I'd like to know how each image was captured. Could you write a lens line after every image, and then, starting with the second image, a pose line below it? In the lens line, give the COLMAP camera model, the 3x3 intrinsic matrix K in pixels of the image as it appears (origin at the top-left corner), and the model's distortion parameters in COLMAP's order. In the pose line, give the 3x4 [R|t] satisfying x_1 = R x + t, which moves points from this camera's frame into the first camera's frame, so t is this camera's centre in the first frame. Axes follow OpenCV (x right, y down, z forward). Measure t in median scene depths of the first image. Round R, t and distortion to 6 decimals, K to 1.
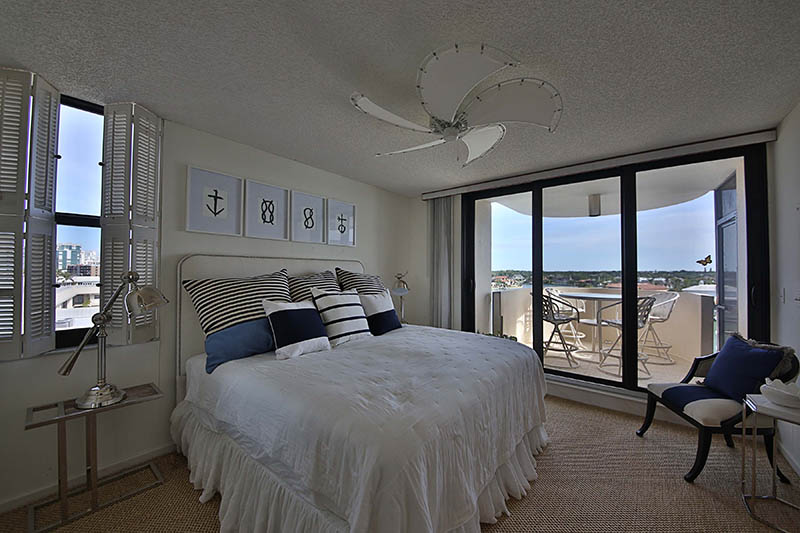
lens RADIAL K [[299.2, 0, 400.0], [0, 299.2, 266.5], [0, 0, 1]] dist [0.000371, 0.000017]
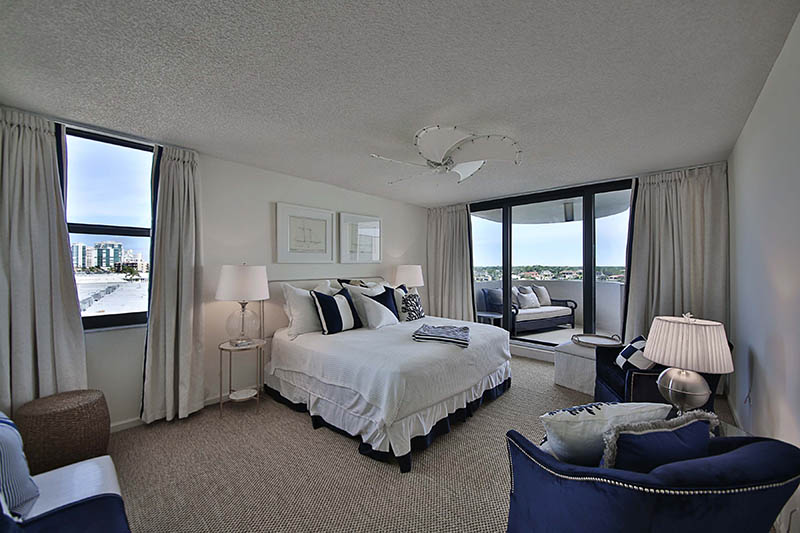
lens RADIAL K [[299.2, 0, 400.0], [0, 299.2, 266.5], [0, 0, 1]] dist [0.000371, 0.000017]
pose [[0.997923, -0.004211, -0.064277, 0.053824], [0.005157, 0.999881, 0.014562, -0.006491], [0.064208, -0.014863, 0.997826, -0.371938]]
